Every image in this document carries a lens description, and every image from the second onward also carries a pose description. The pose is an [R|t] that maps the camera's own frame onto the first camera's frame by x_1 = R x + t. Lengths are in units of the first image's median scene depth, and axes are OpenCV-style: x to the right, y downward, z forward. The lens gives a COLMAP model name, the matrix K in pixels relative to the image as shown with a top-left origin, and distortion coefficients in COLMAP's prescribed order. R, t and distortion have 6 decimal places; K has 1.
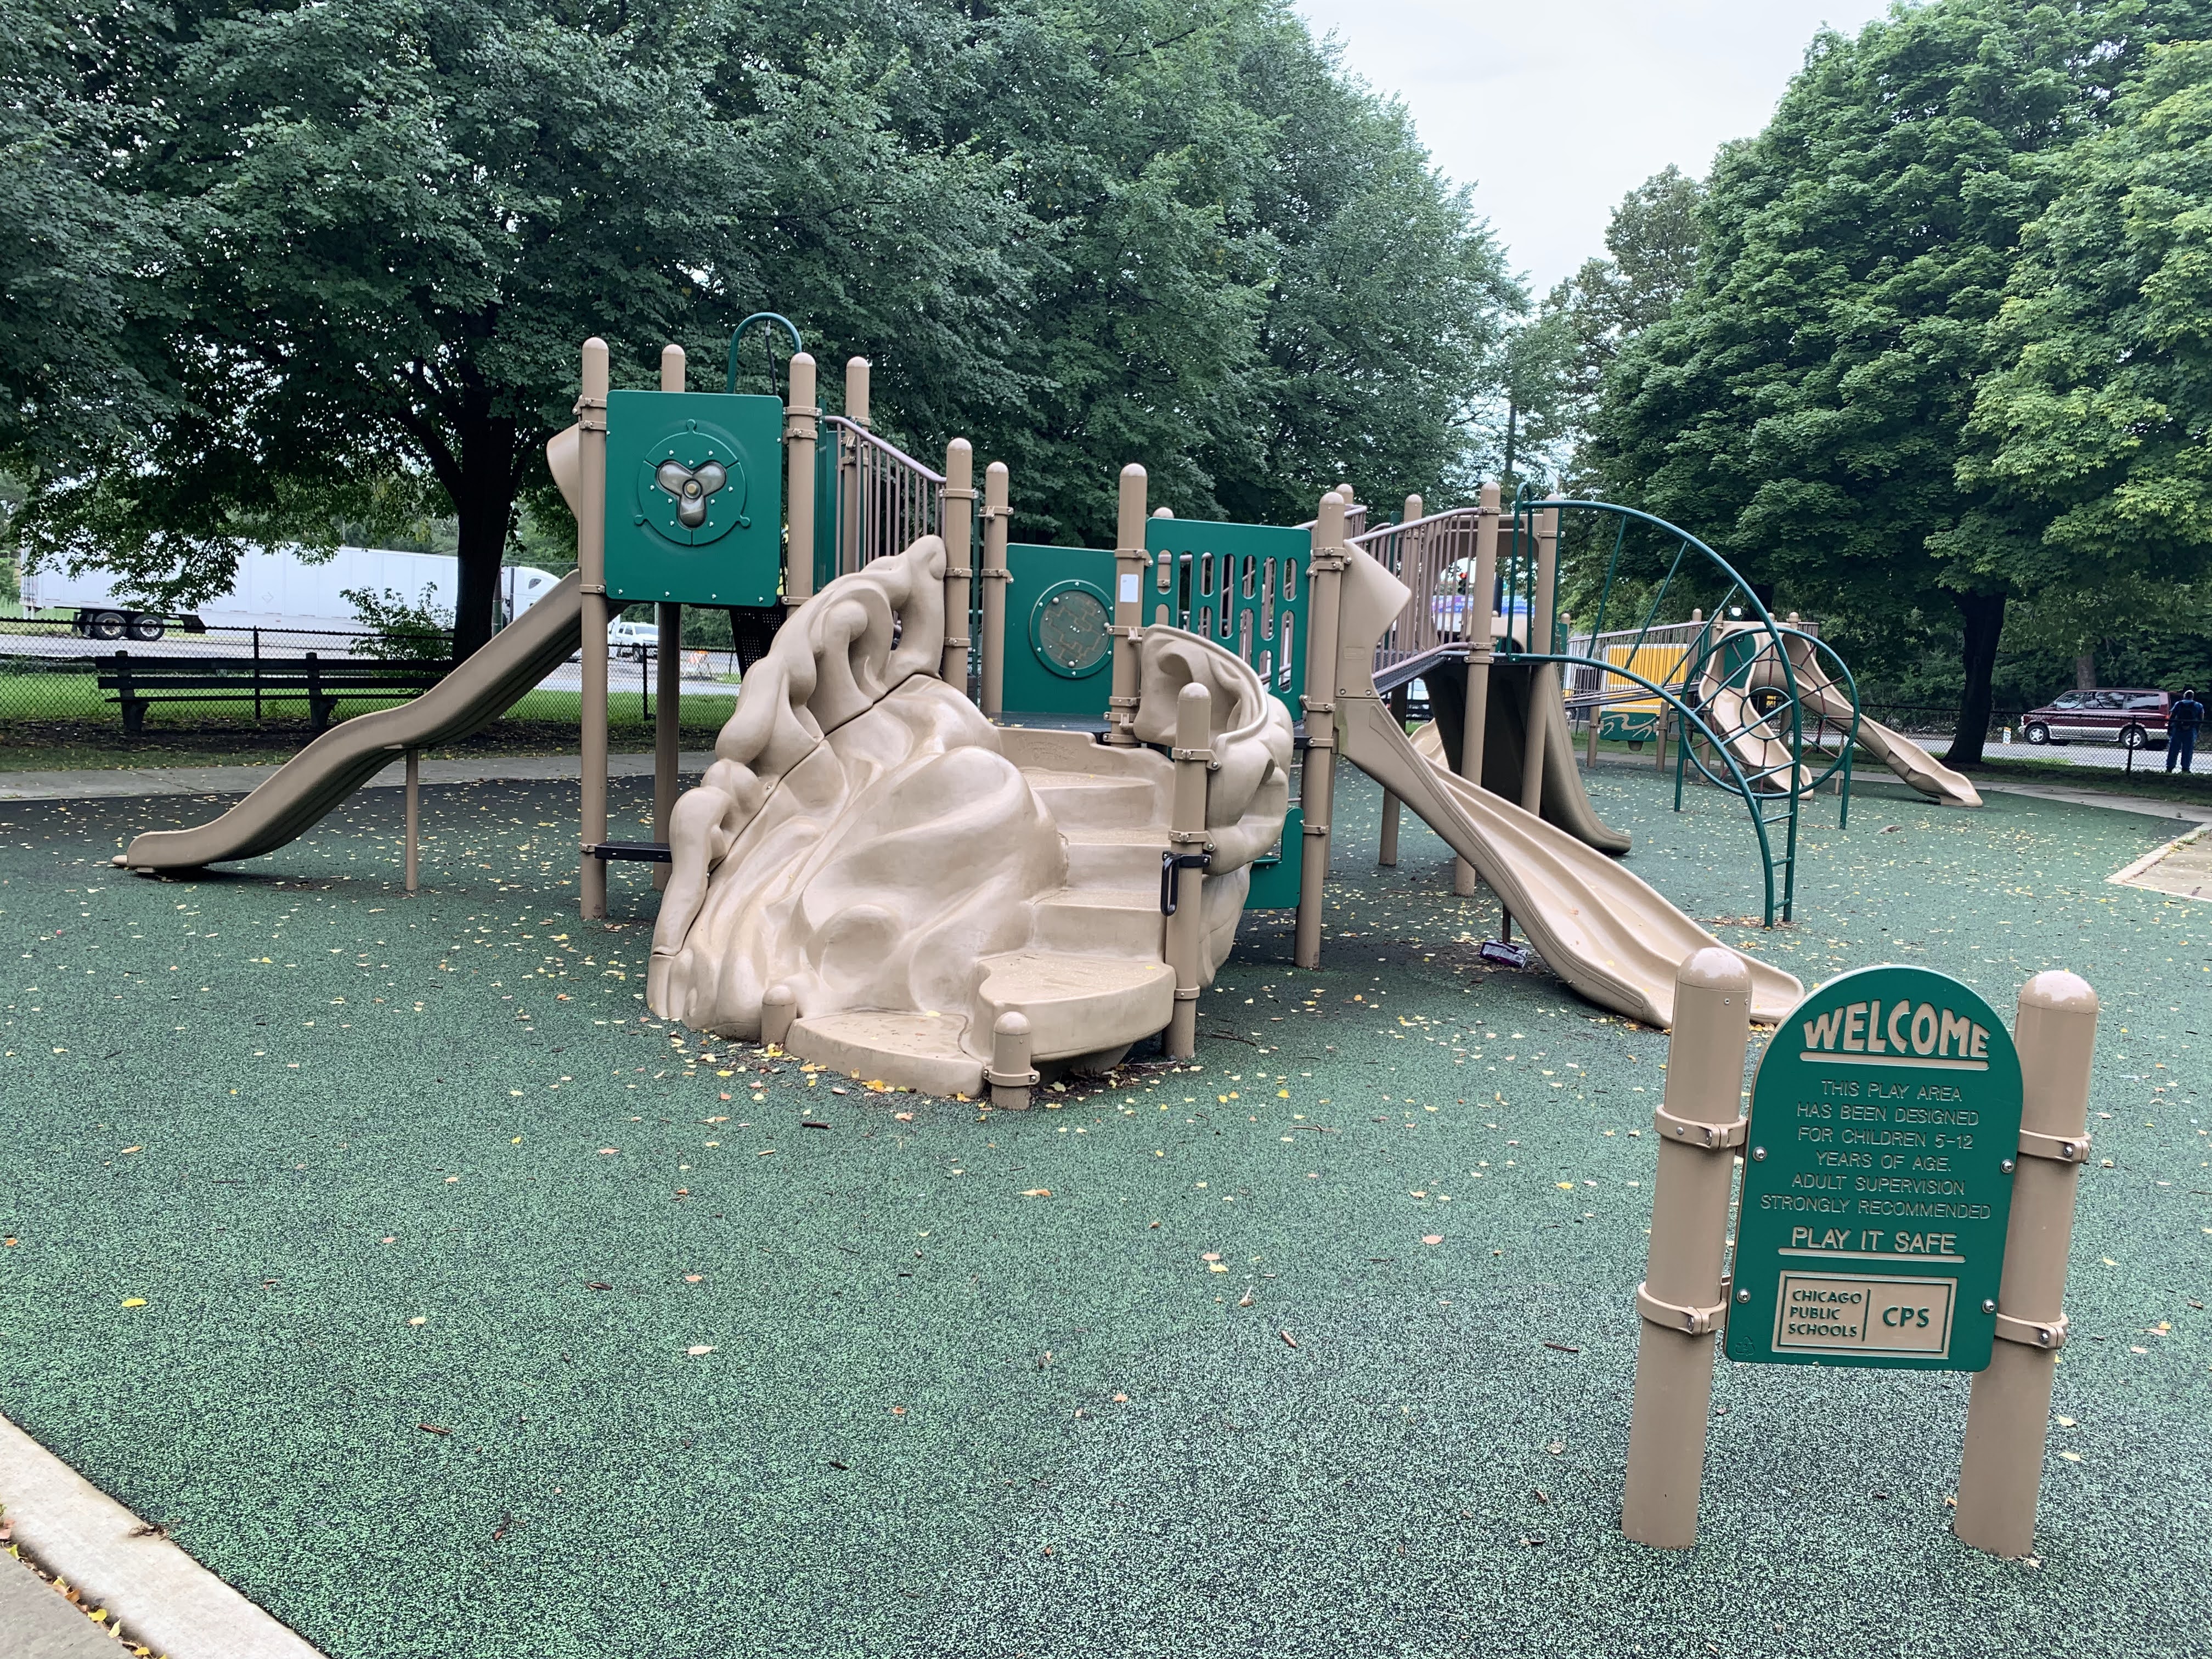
lens RADIAL K [[1654.5, 0, 1103.8], [0, 1654.5, 793.6], [0, 0, 1]] dist [0.001567, 0.003367]
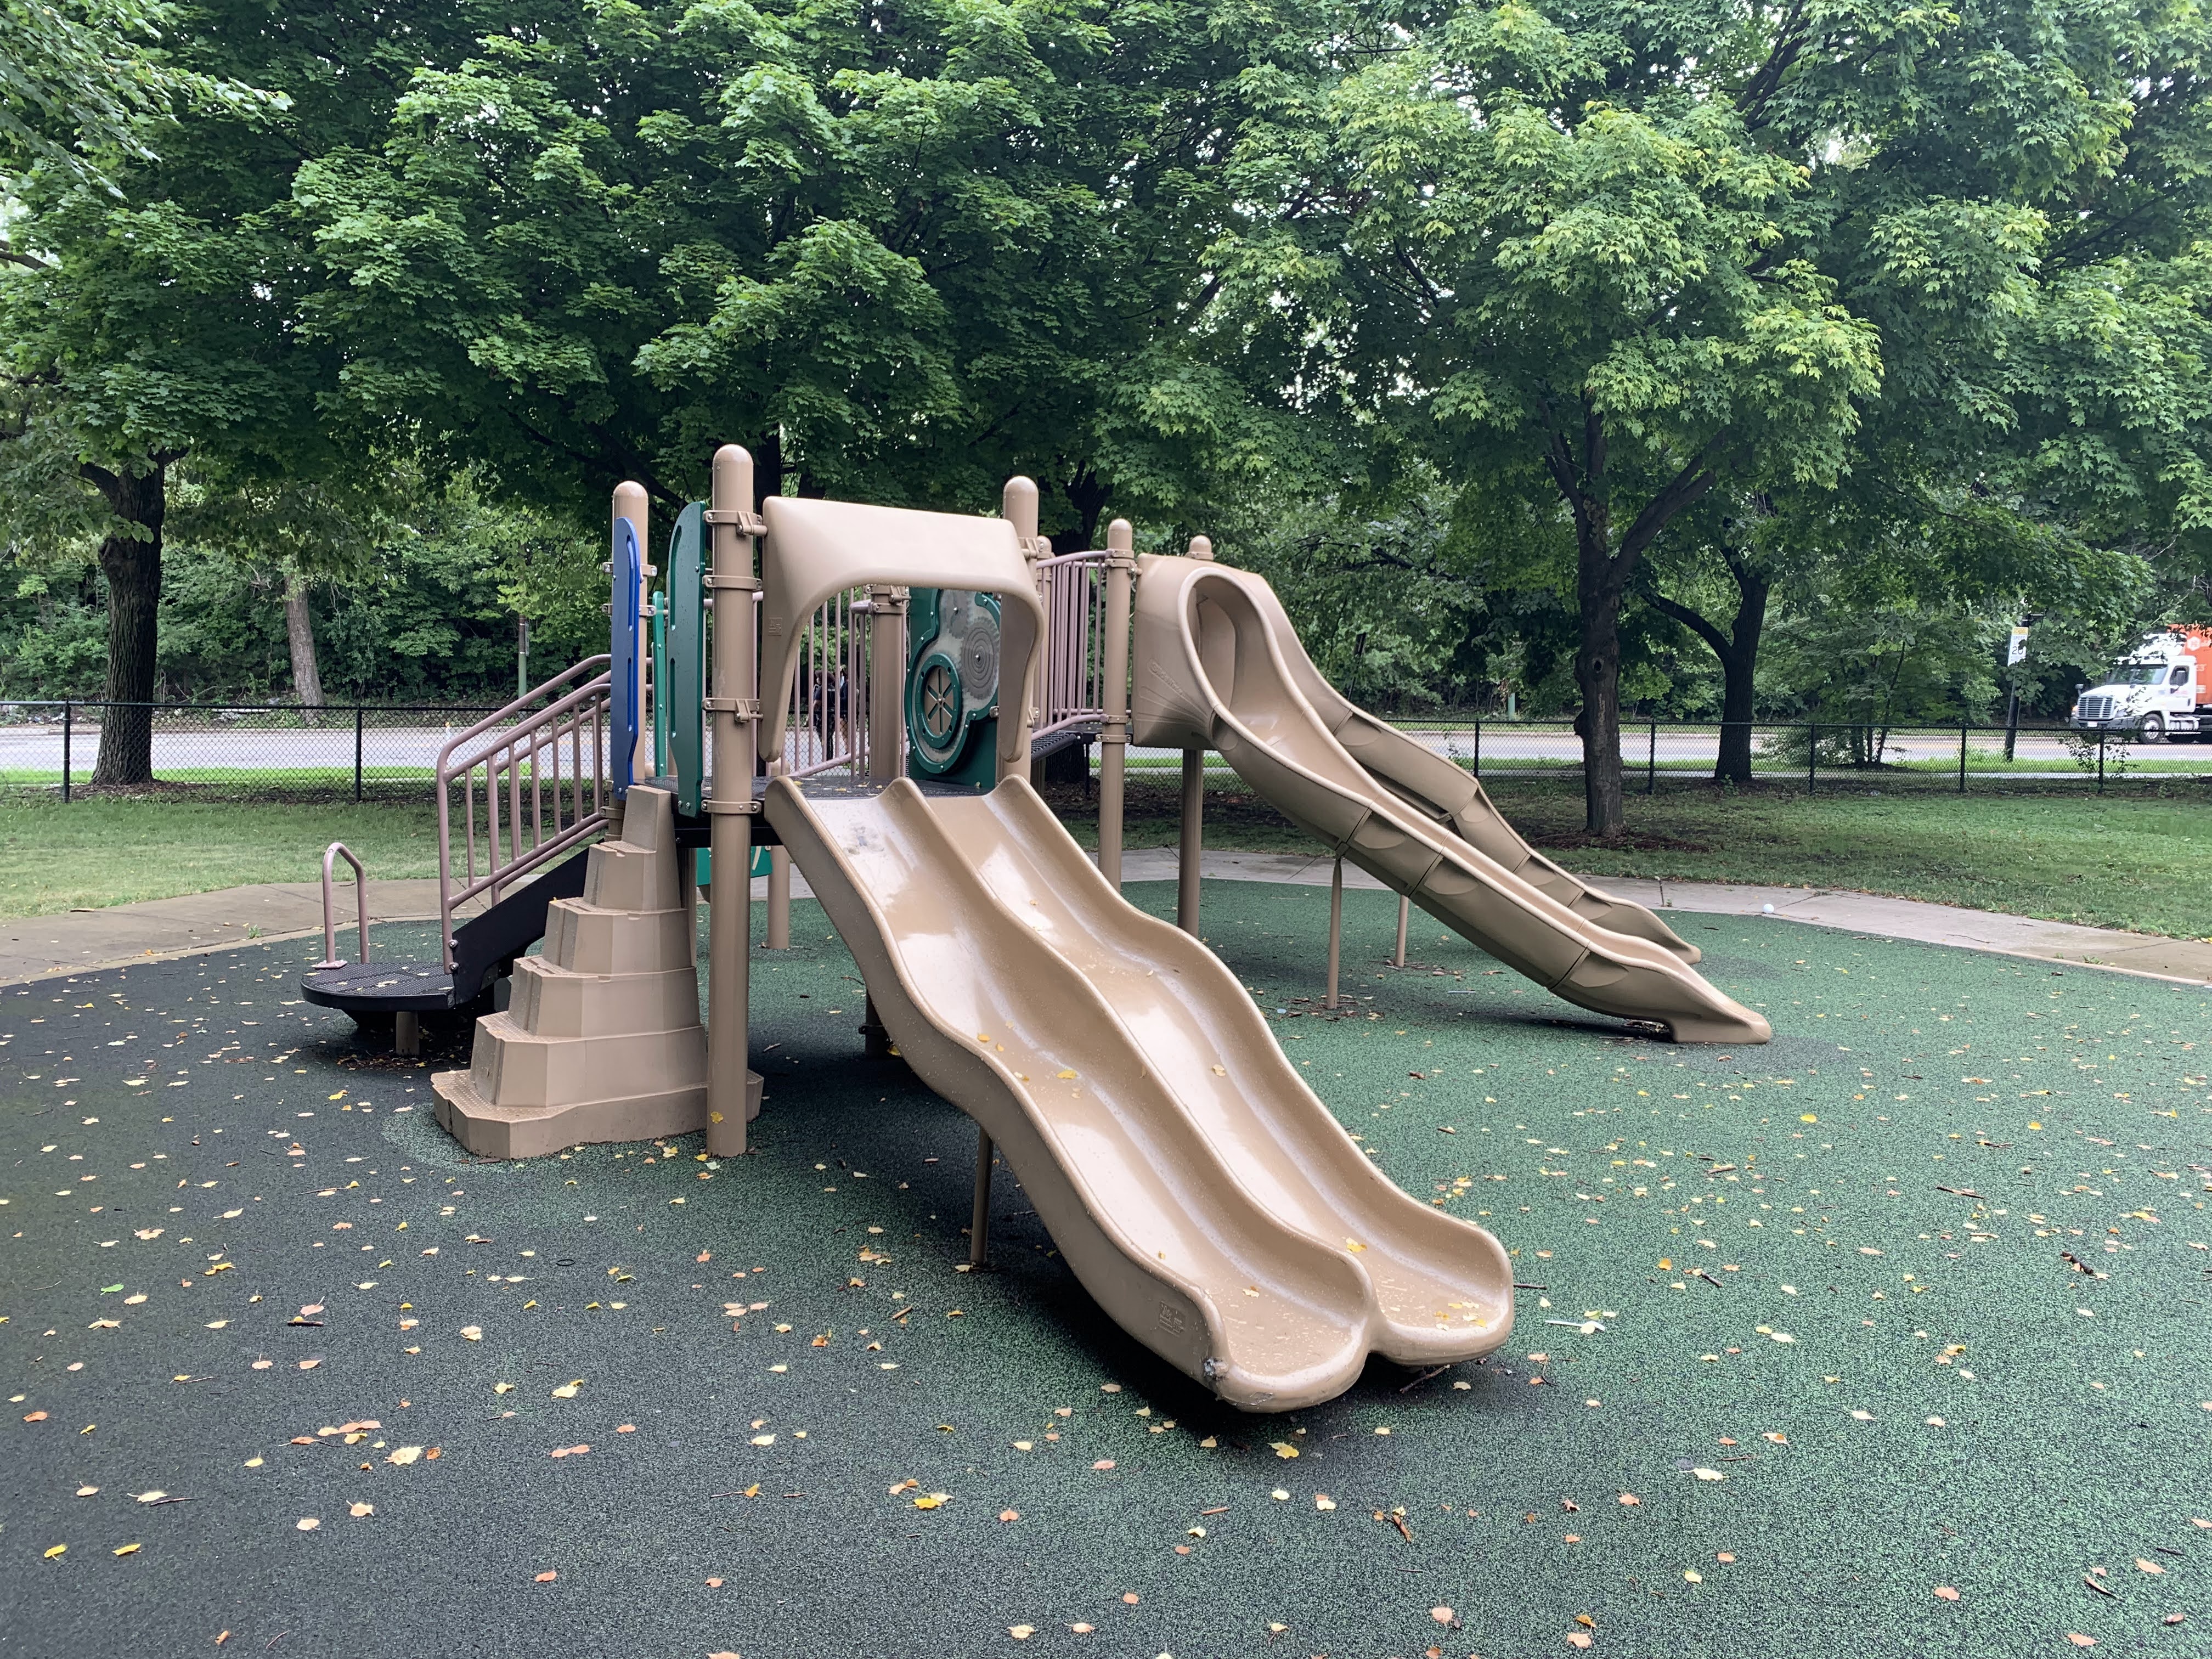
lens RADIAL K [[1654.5, 0, 1103.8], [0, 1654.5, 793.6], [0, 0, 1]] dist [0.001567, 0.003367]
pose [[0.372954, -0.107306, 0.921624, 0.025375], [0.078724, 0.993368, 0.083801, -0.072619], [-0.924504, 0.041300, 0.378928, 0.775689]]
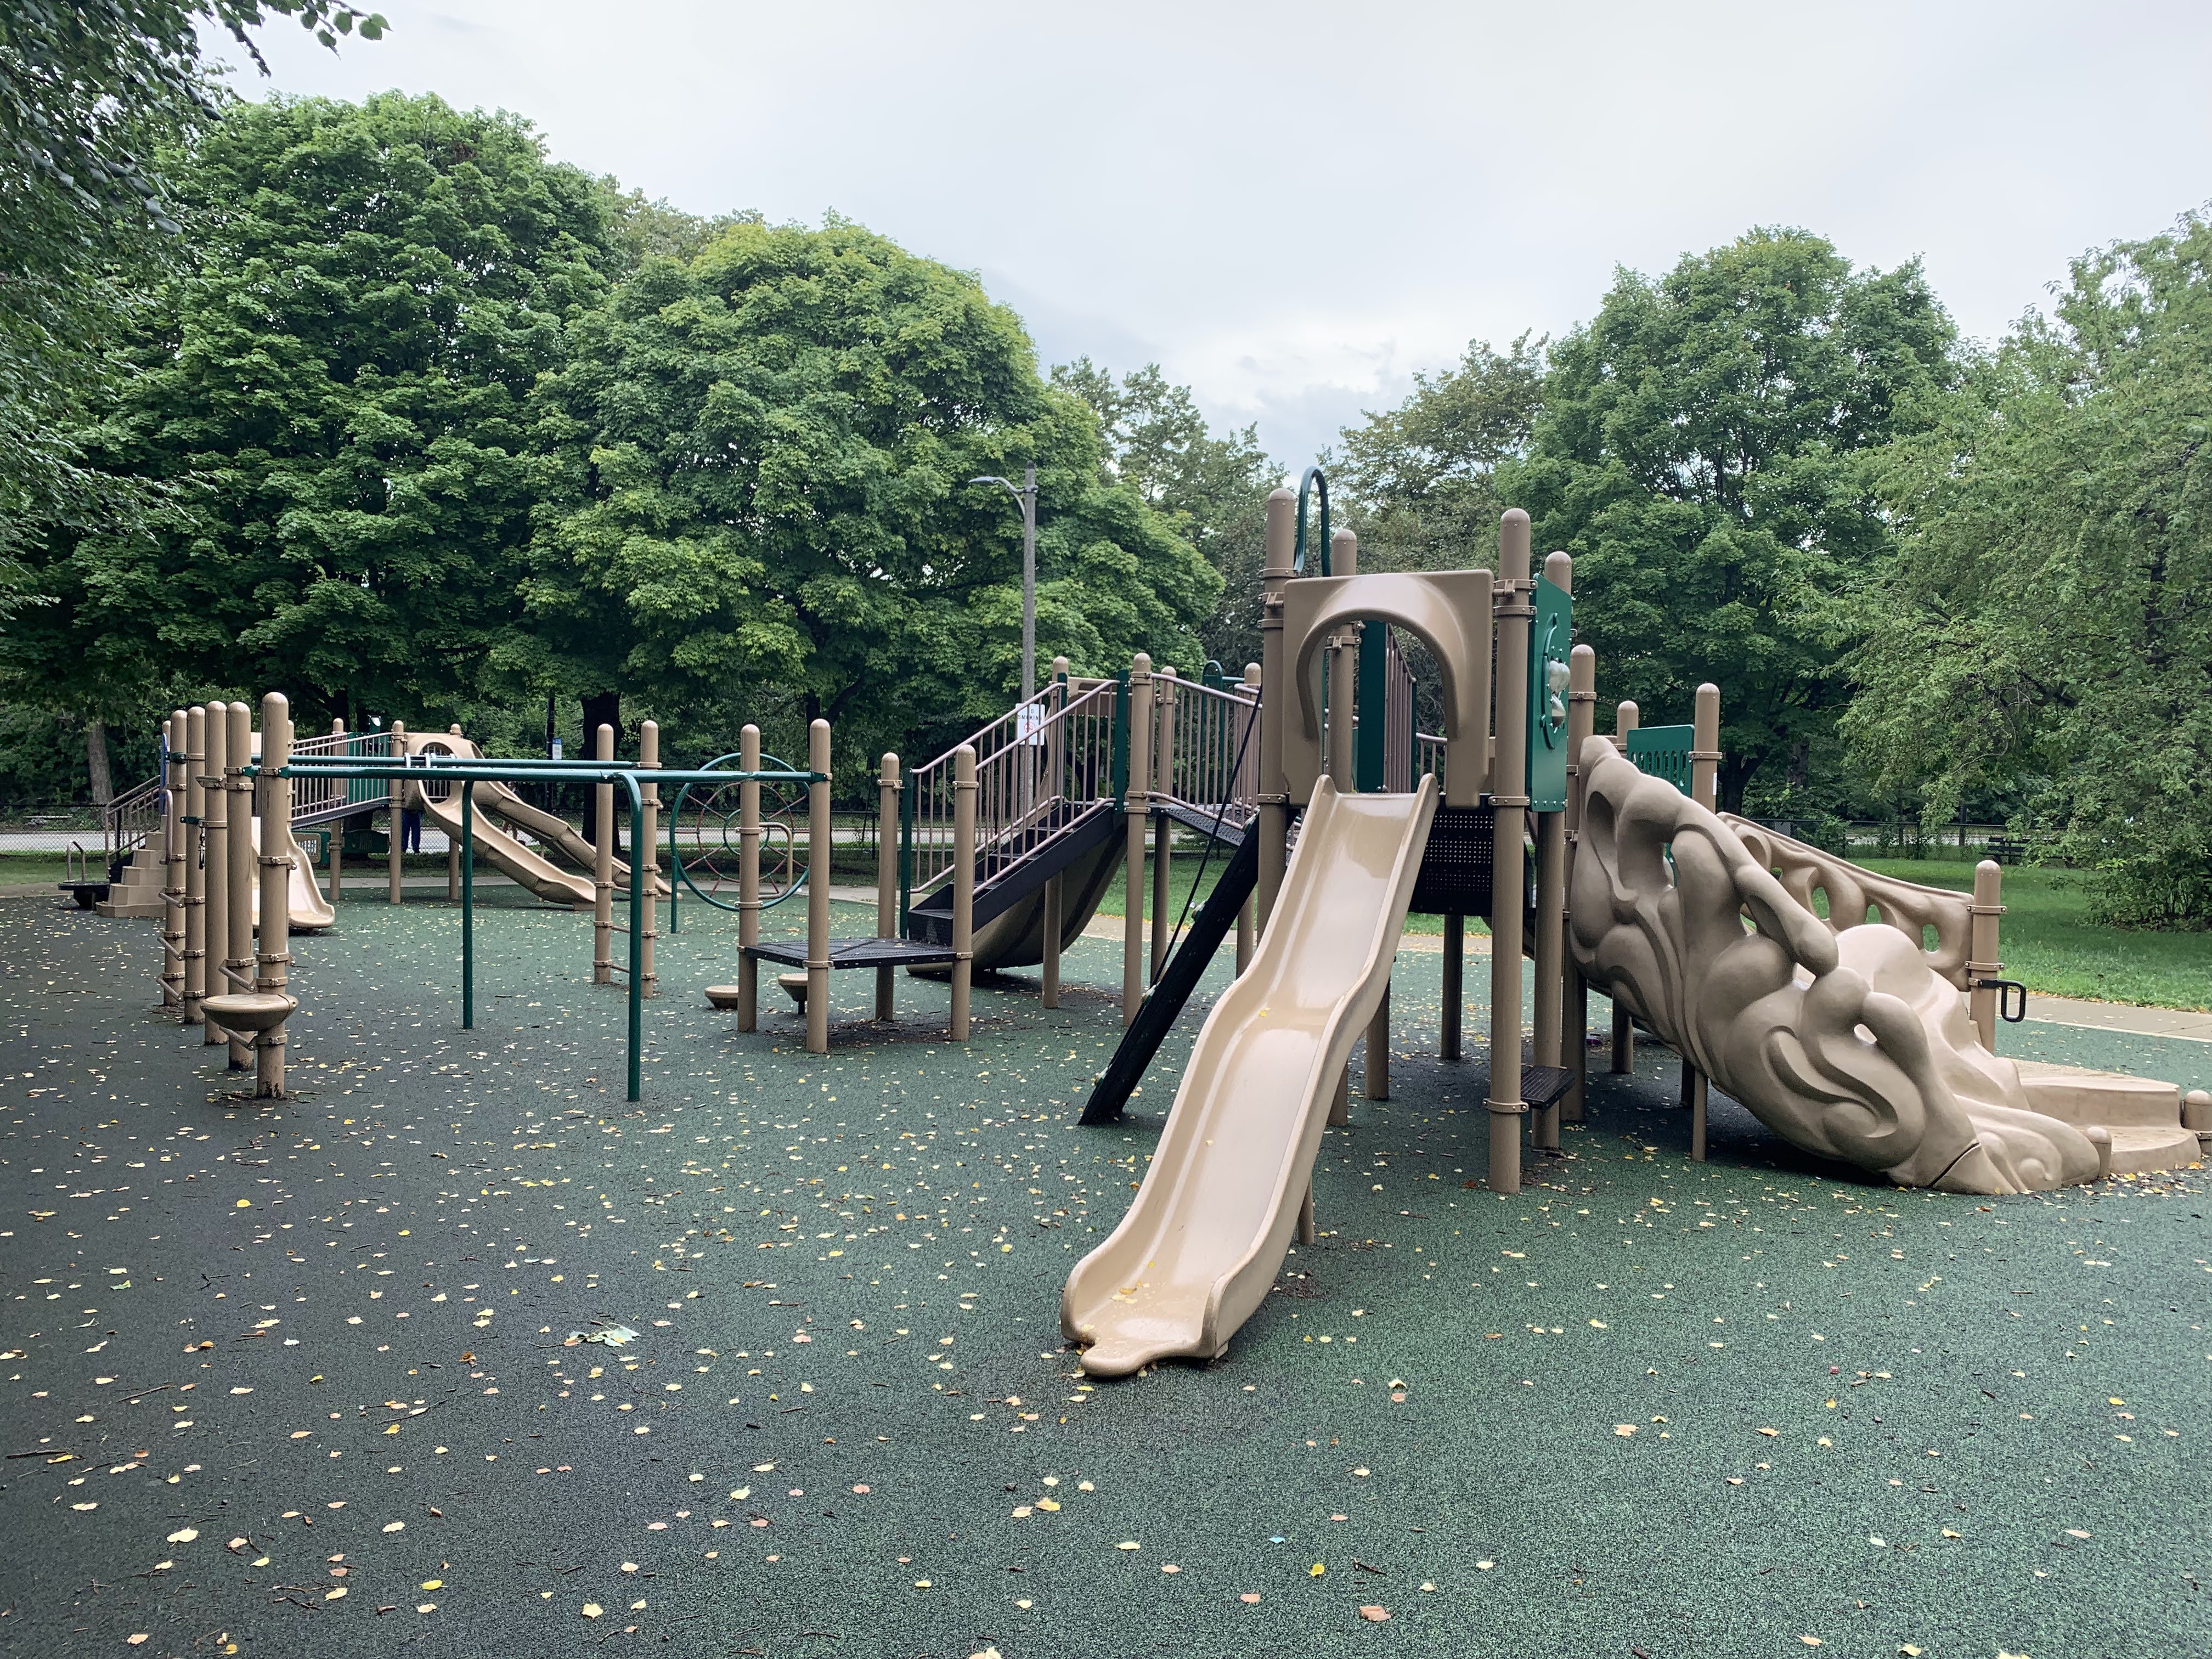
lens RADIAL K [[1624.2, 0, 1106.0], [0, 1624.2, 829.5], [0, 0, 1]] dist [0.001587, -0.008107]
pose [[0.282681, -0.065862, 0.956950, -0.363176], [0.080463, 0.995752, 0.044764, -0.052407], [-0.955833, 0.064345, 0.286780, 0.314287]]
